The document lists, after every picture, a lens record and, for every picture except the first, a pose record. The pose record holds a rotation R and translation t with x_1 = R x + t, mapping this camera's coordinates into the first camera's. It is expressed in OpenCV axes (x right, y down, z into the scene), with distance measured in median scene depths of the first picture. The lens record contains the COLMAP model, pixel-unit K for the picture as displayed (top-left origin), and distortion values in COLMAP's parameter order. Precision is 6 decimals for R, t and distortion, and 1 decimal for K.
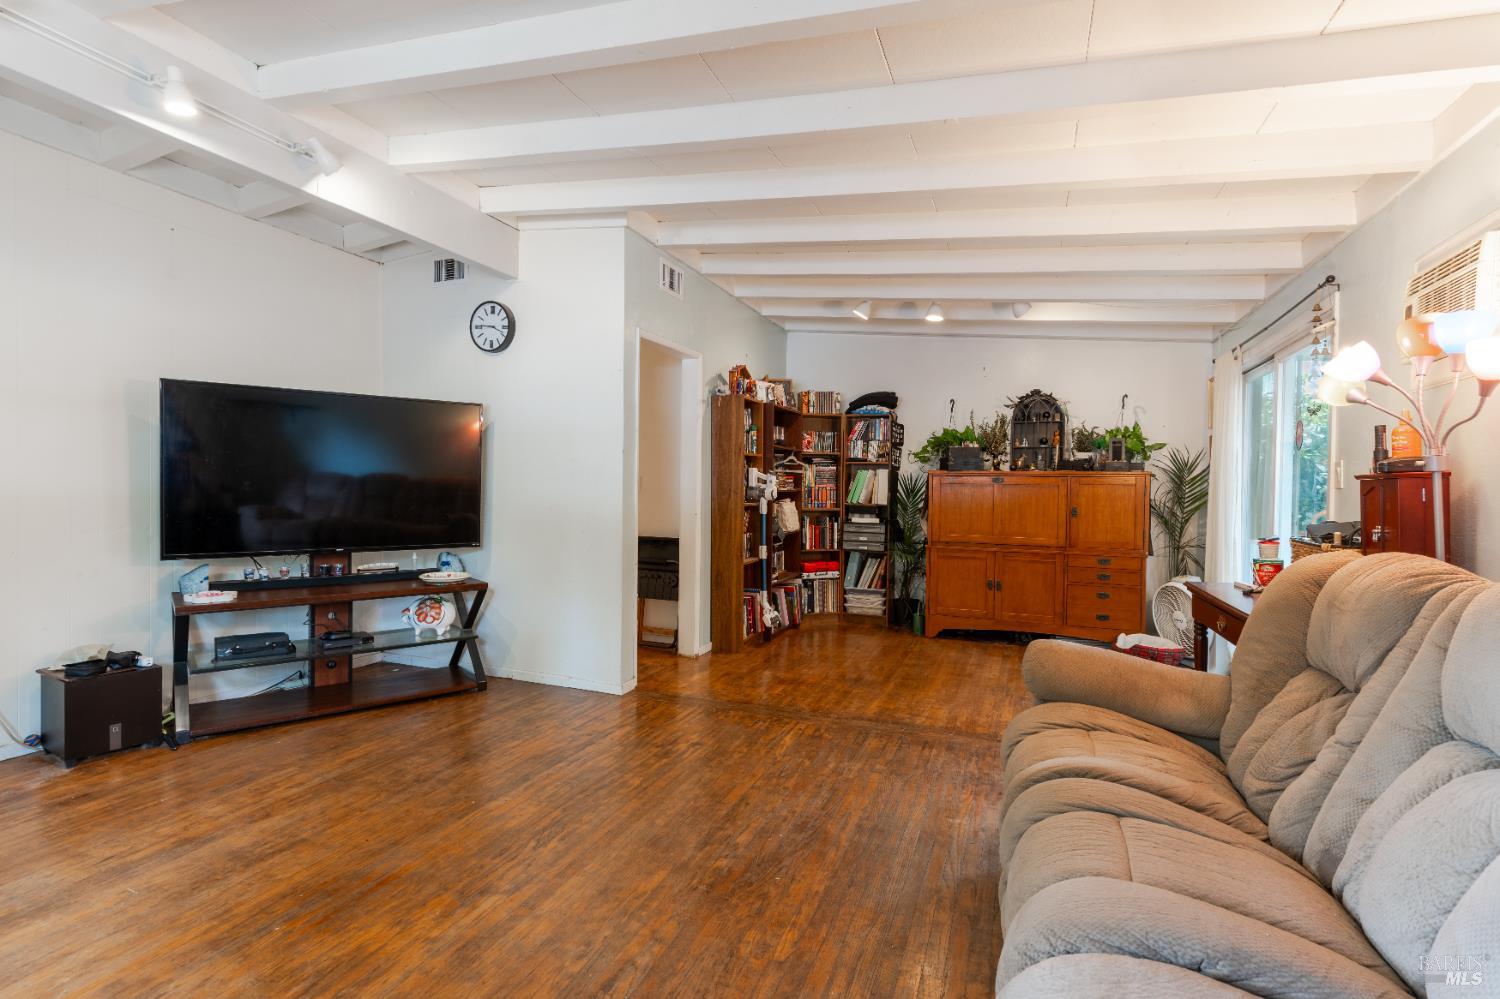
lens RADIAL K [[709.1, 0, 750.0], [0, 709.1, 499.5], [0, 0, 1]] dist [0.001158, 0.000493]
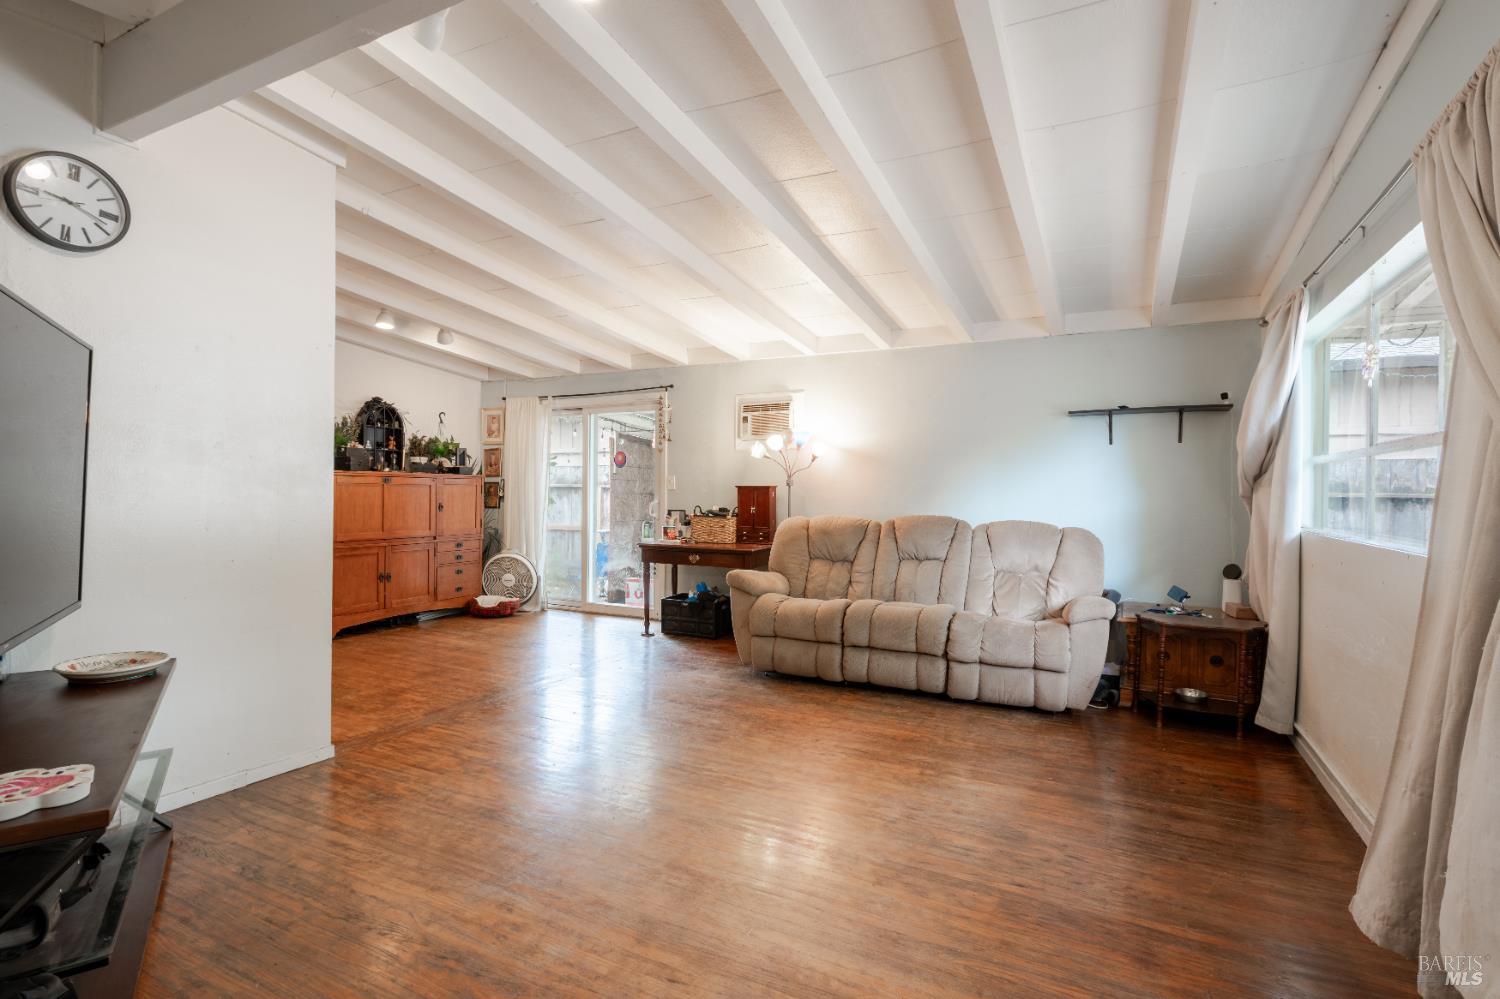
lens RADIAL K [[709.1, 0, 750.0], [0, 709.1, 499.5], [0, 0, 1]] dist [0.001158, 0.000493]
pose [[0.097243, -0.024822, 0.994951, -1.000981], [0.007657, 0.999678, 0.024191, -0.028995], [-0.995231, 0.005266, 0.097402, 0.501734]]
